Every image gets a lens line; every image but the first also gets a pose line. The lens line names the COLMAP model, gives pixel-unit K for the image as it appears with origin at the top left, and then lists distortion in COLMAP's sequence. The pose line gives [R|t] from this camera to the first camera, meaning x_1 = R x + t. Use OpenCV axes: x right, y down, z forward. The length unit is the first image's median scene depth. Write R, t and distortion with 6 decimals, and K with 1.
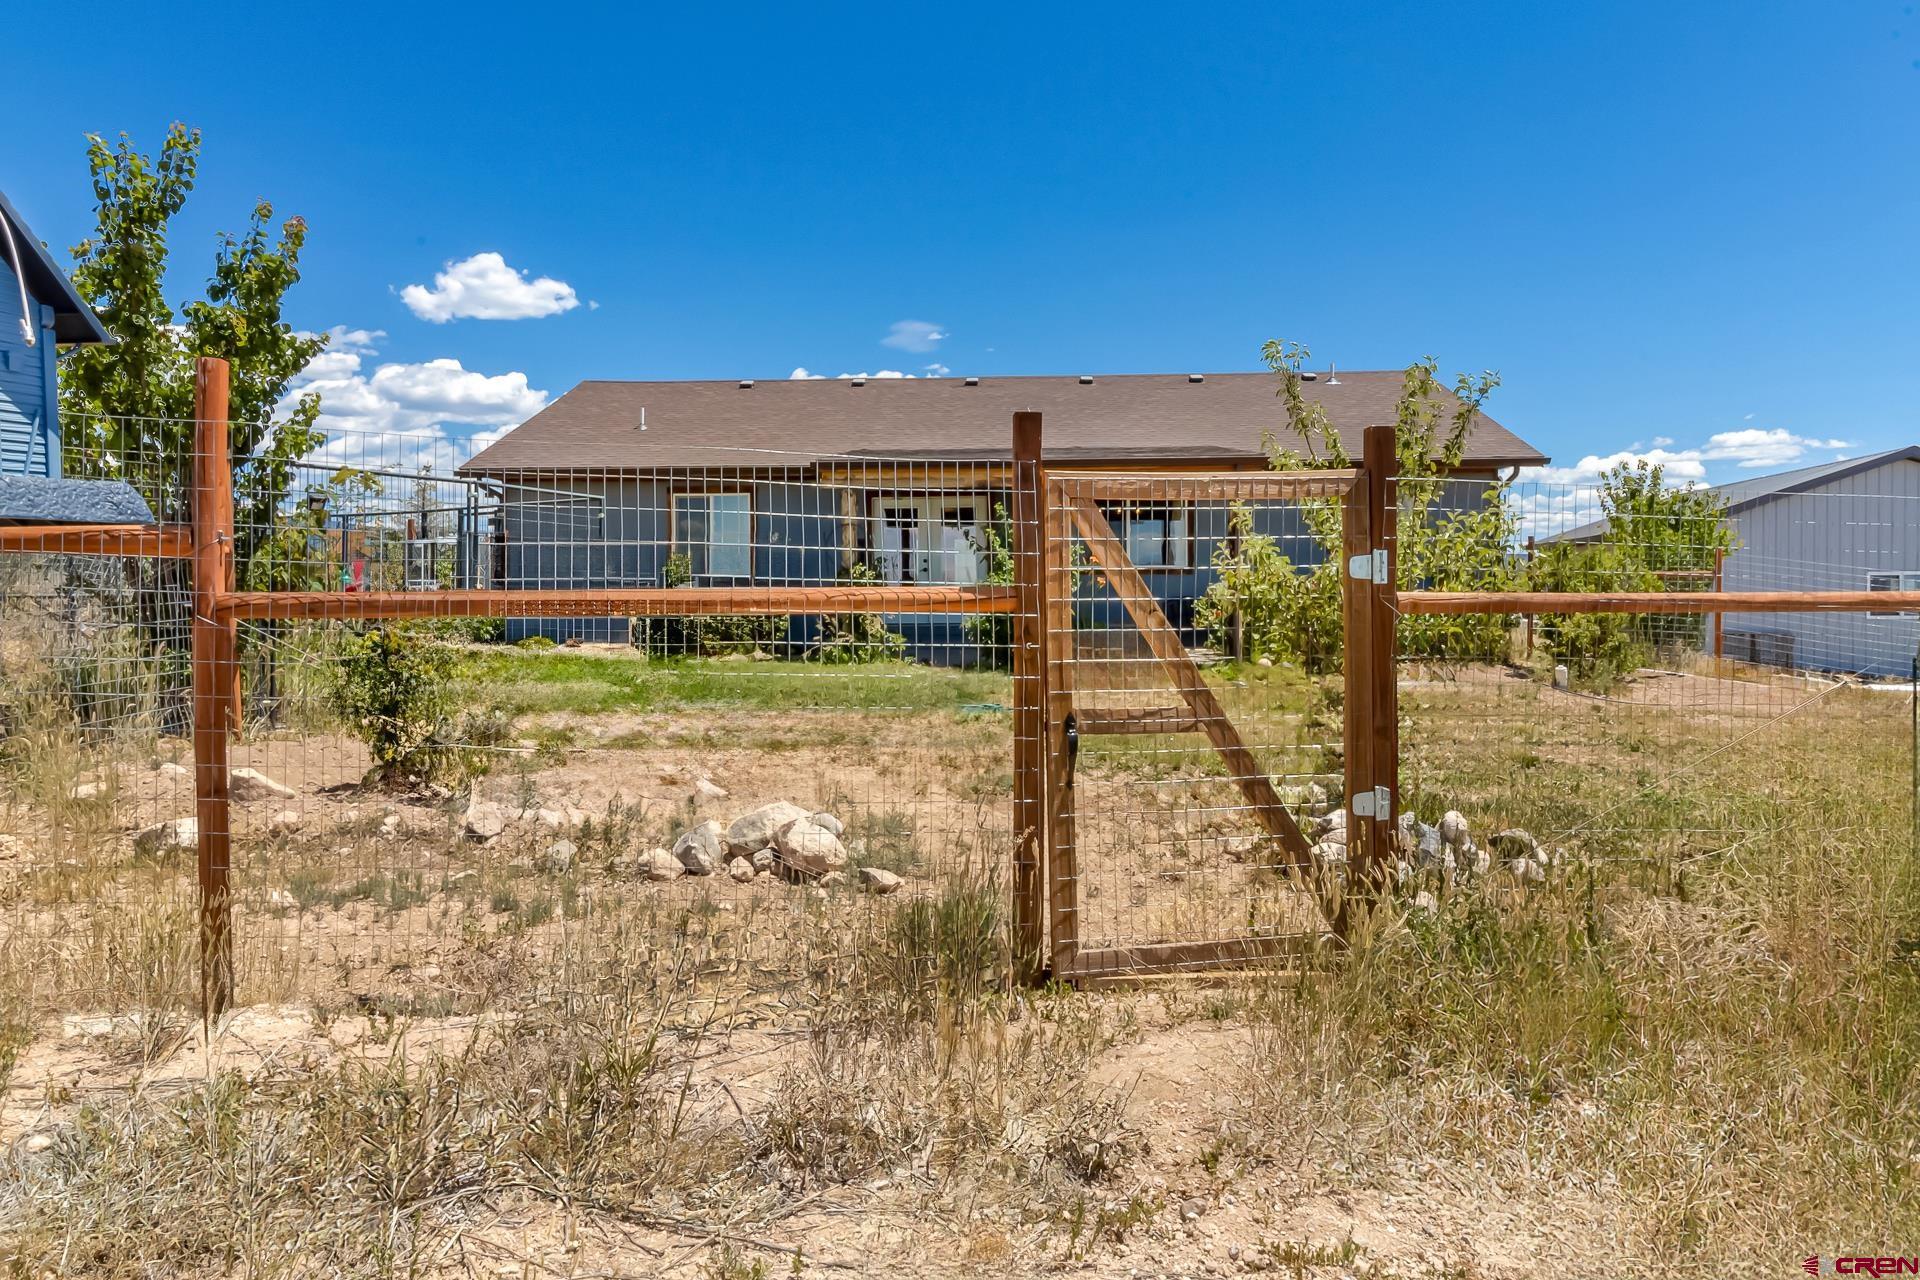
lens RADIAL K [[1235.5, 0, 960.0], [0, 1235.5, 640.0], [0, 0, 1]] dist [0.001692, 0.000143]
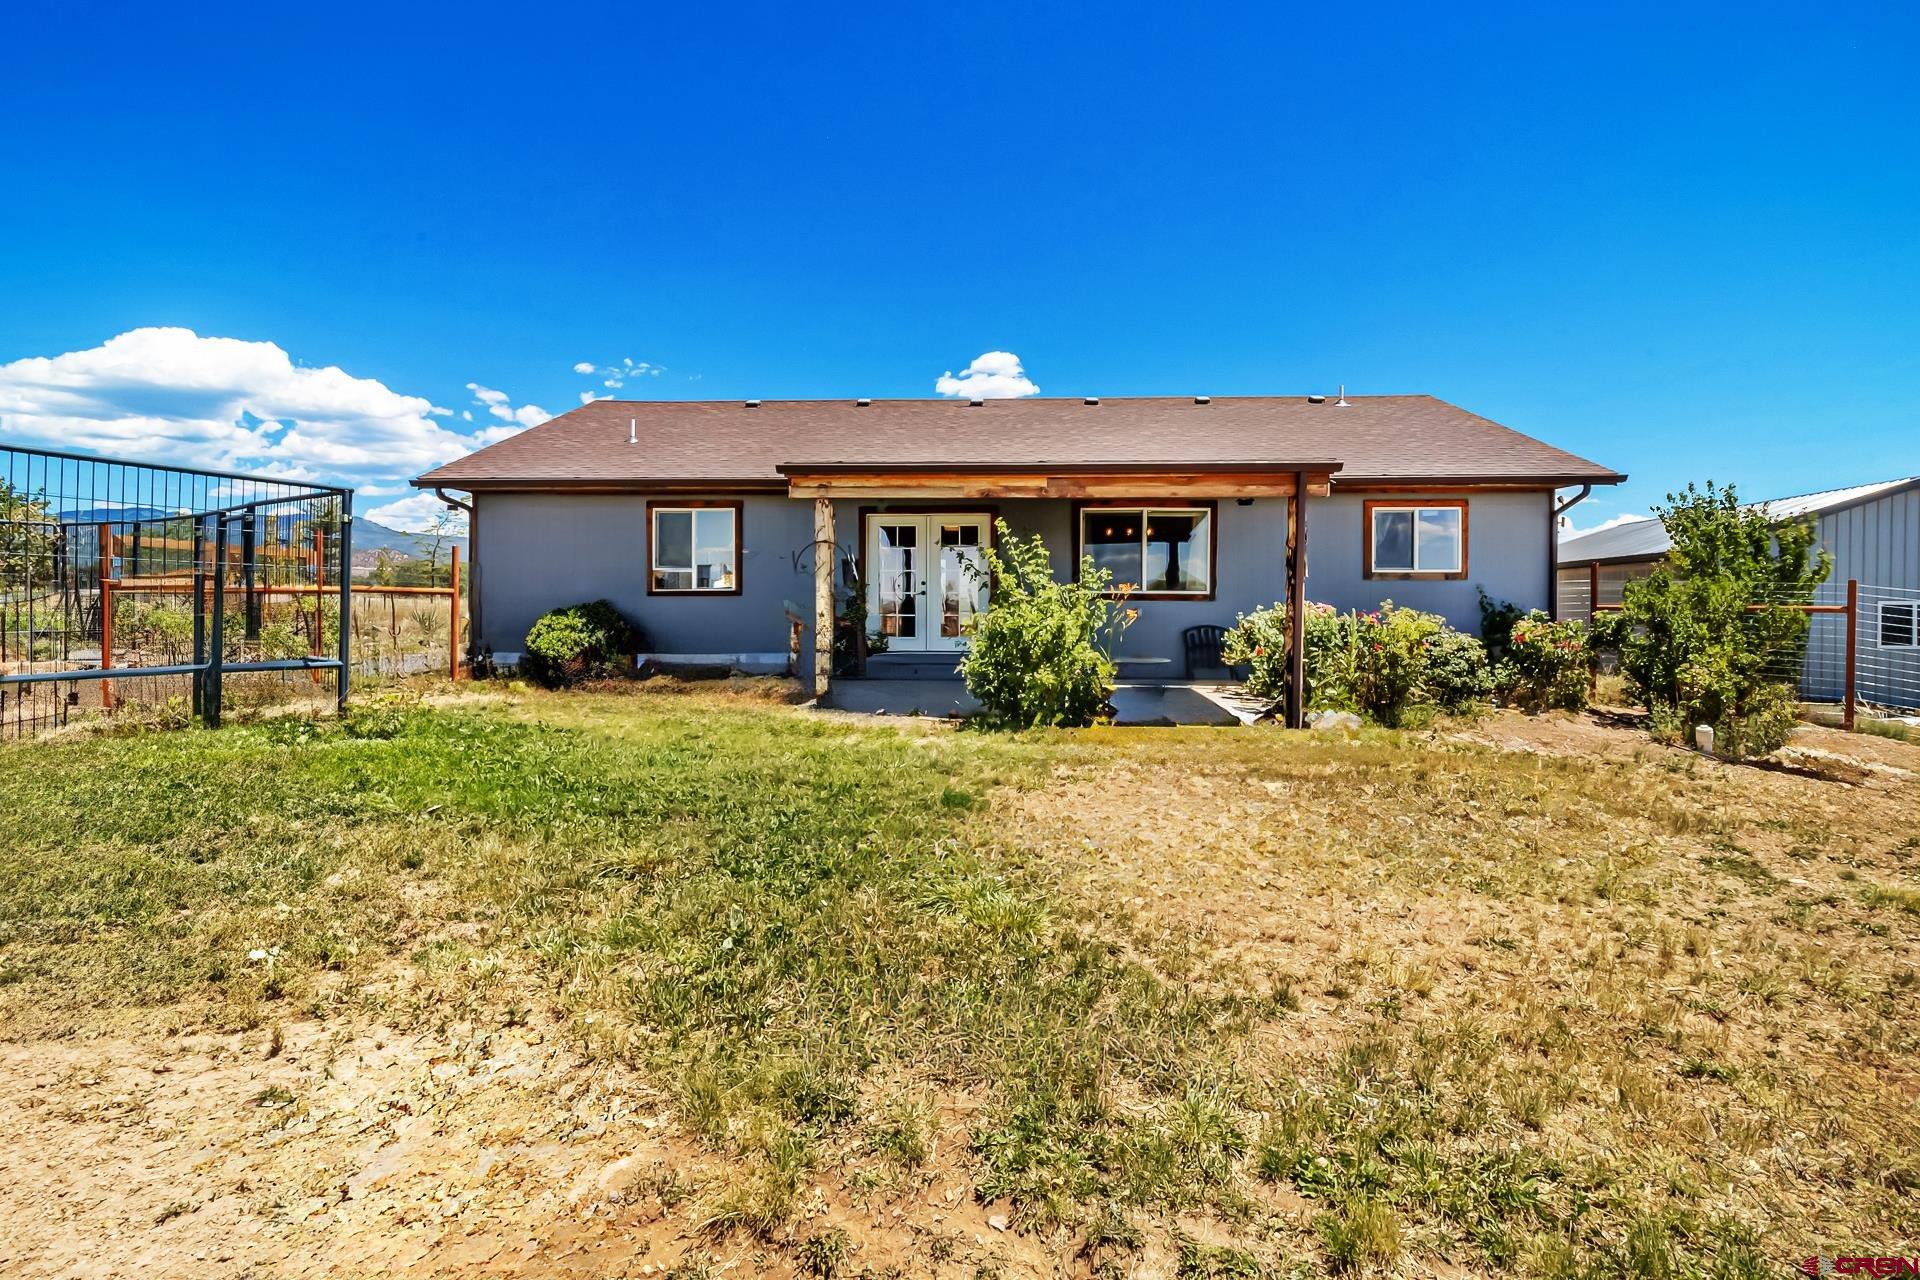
lens RADIAL K [[883.8, 0, 959.2], [0, 883.8, 602.7], [0, 0, 1]] dist [-0.000496, -0.000019]
pose [[0.999856, 0.010741, -0.013145, 0.007509], [-0.011113, 0.999530, -0.028559, -0.030548], [0.012832, 0.028701, 0.999506, 0.339325]]
